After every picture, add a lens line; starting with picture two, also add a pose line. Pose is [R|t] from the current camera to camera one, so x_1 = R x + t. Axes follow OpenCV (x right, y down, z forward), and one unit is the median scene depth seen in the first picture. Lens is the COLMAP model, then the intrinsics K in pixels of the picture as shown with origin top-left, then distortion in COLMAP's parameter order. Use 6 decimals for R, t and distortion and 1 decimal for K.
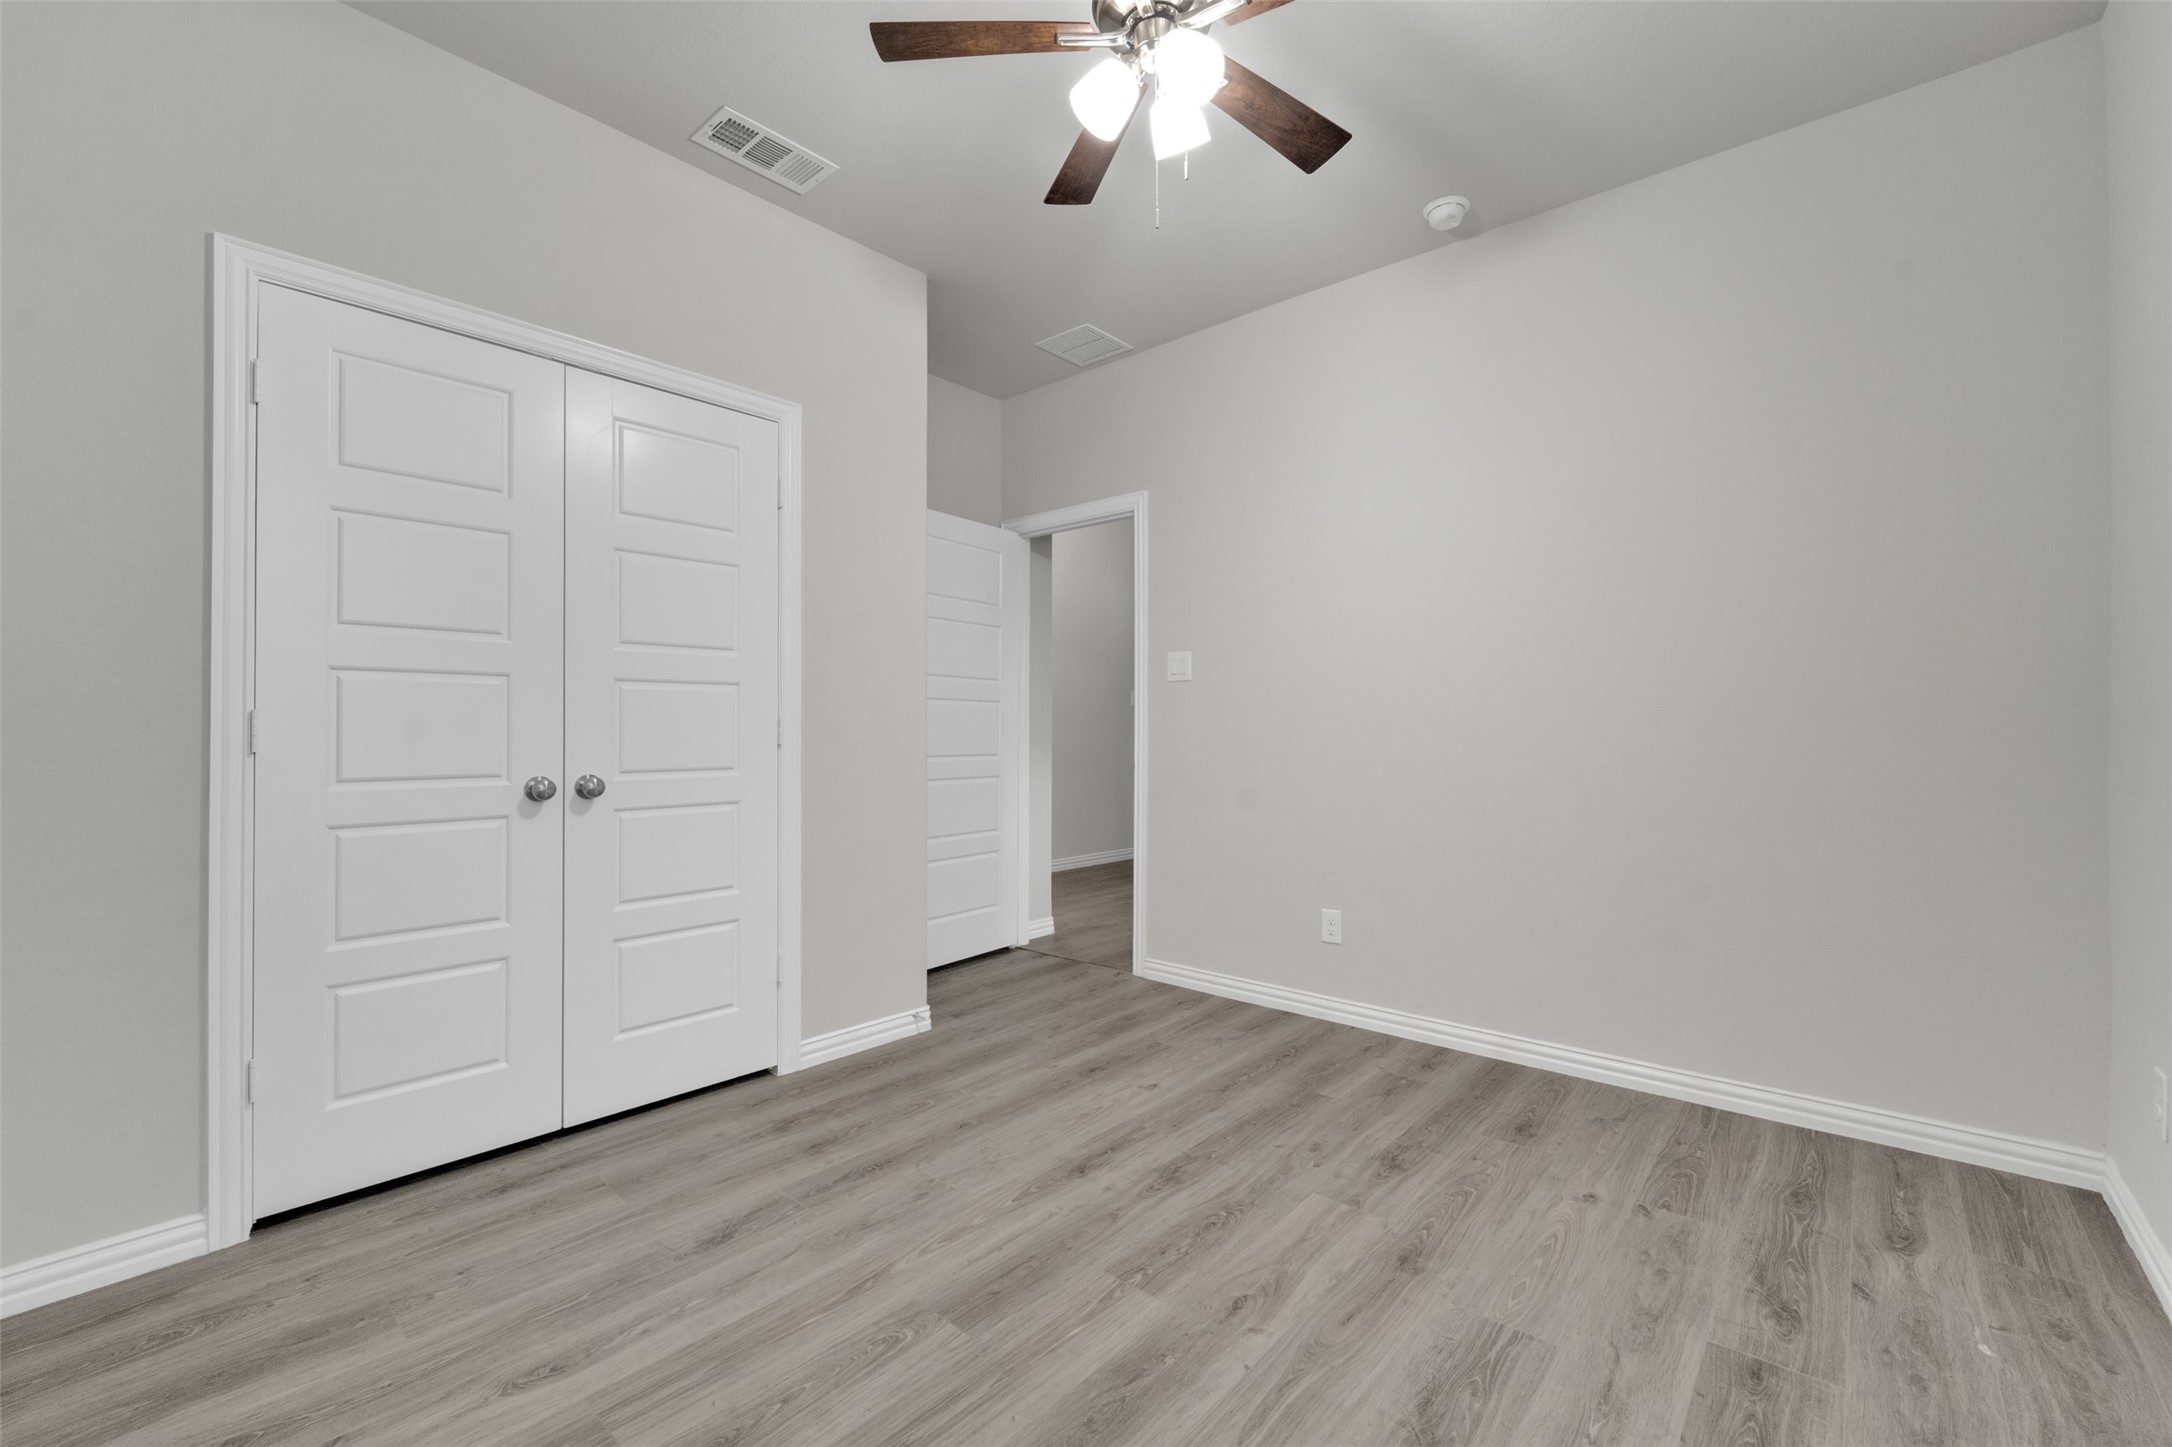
lens RADIAL K [[897.5, 0, 1090.0], [0, 897.5, 739.3], [0, 0, 1]] dist [-0.015843, 0.000438]
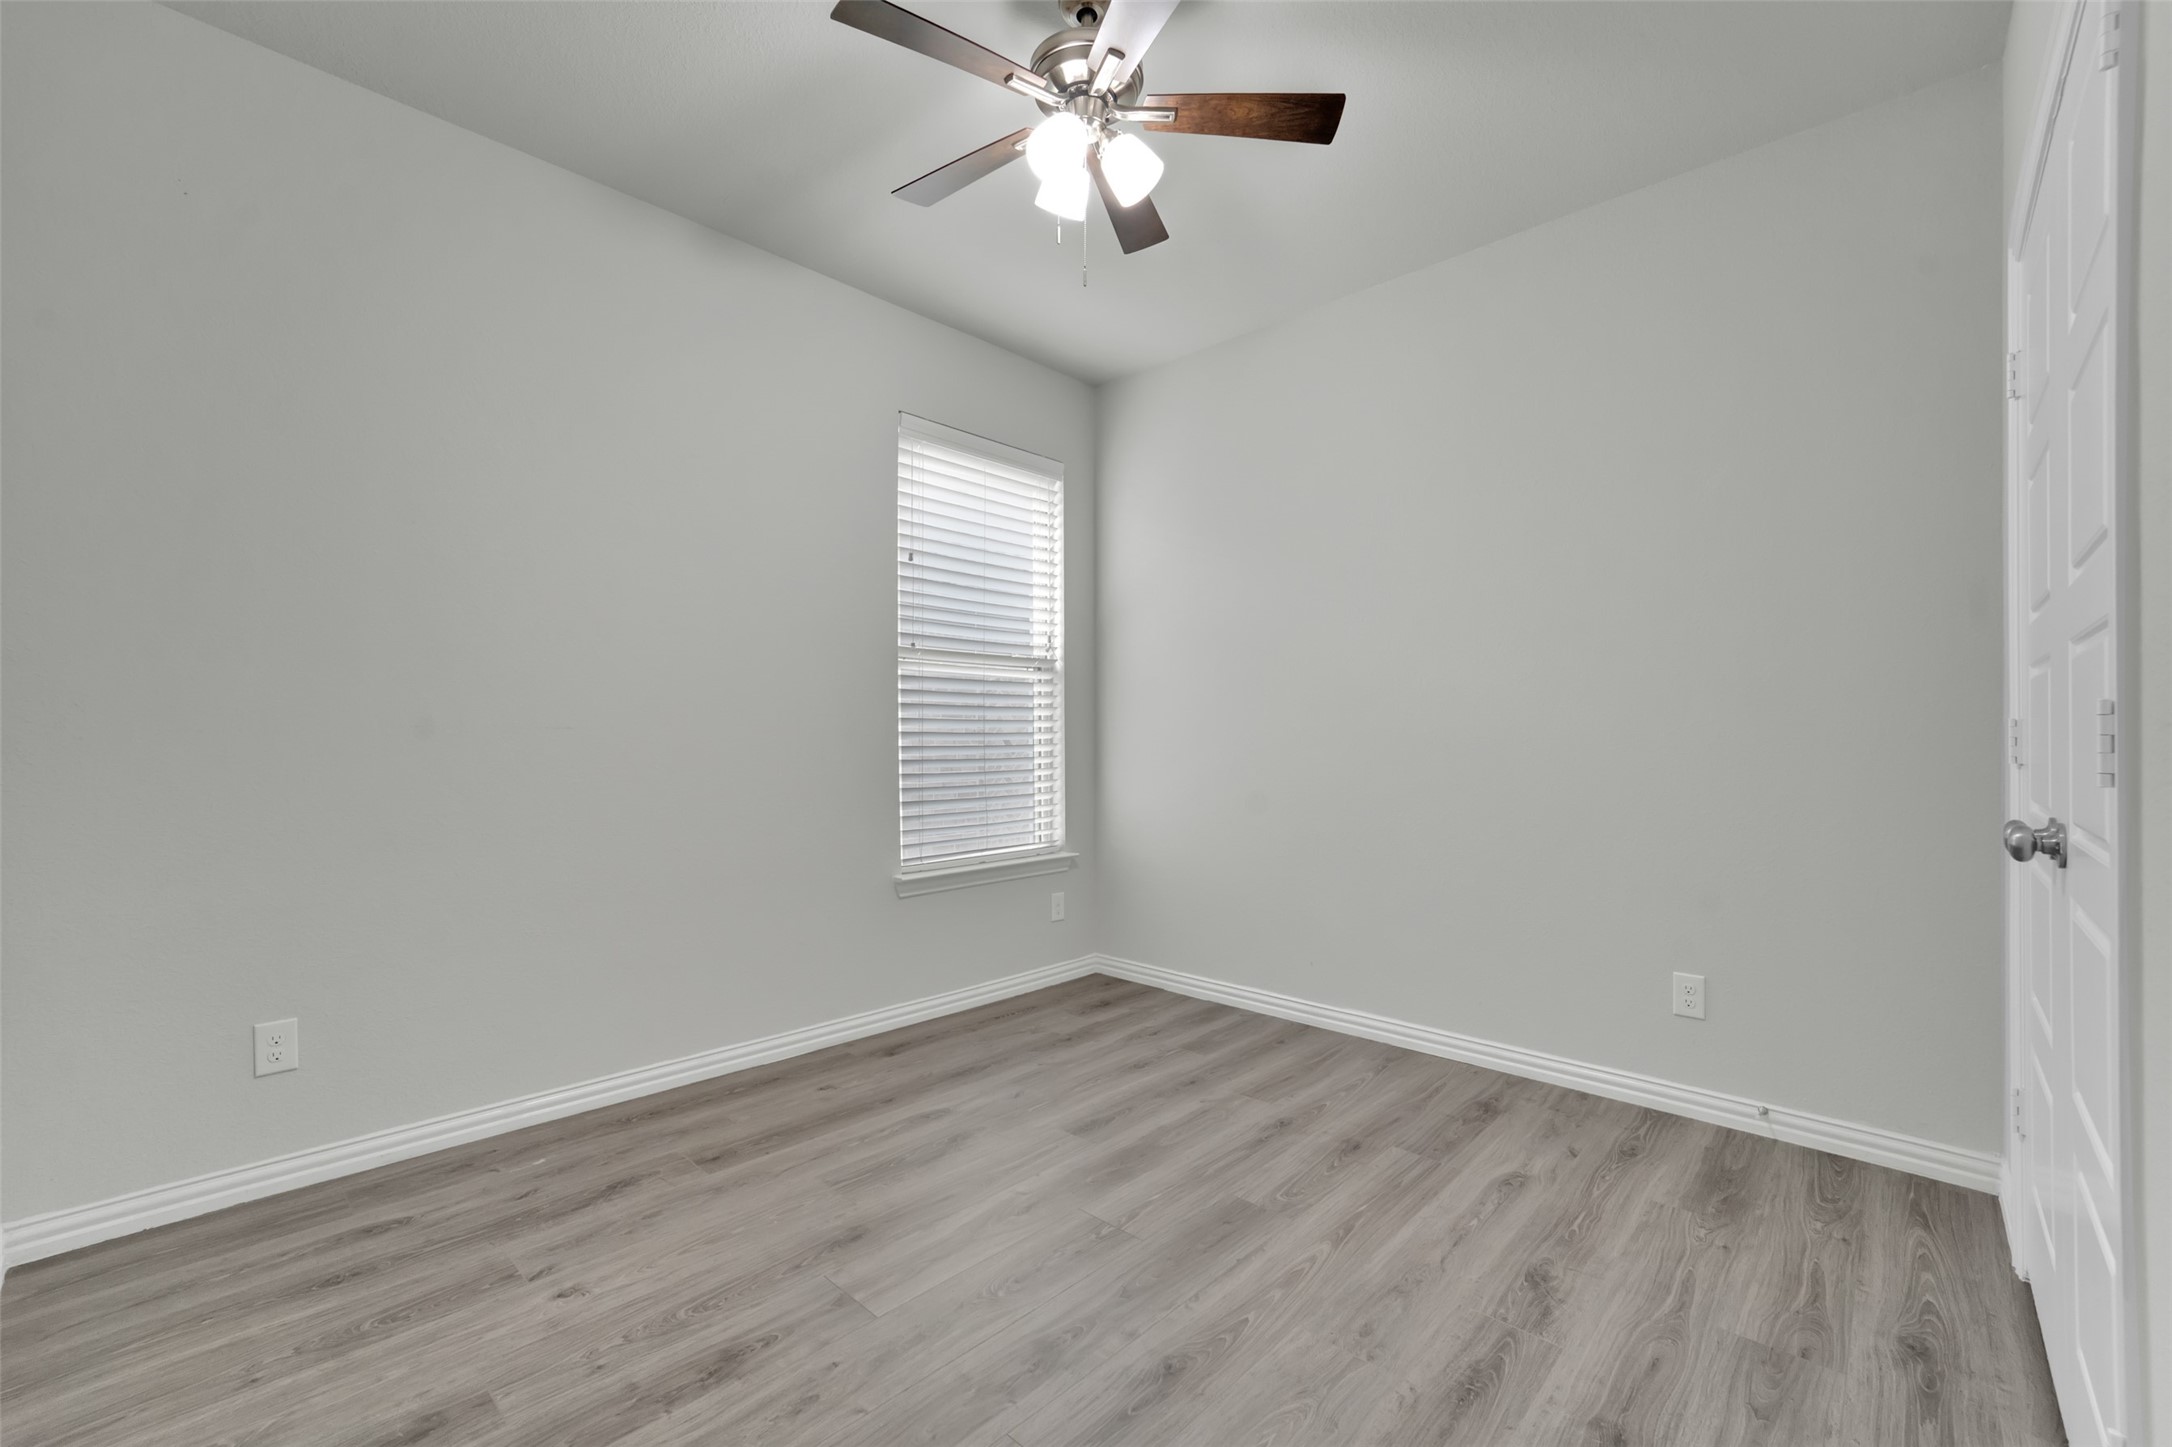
lens RADIAL K [[897.5, 0, 1090.0], [0, 897.5, 739.3], [0, 0, 1]] dist [-0.015843, 0.000438]
pose [[-0.999676, -0.004480, 0.025067, 0.043610], [-0.004343, 0.999975, 0.005525, -0.024183], [-0.025092, 0.005414, -0.999670, 1.964927]]
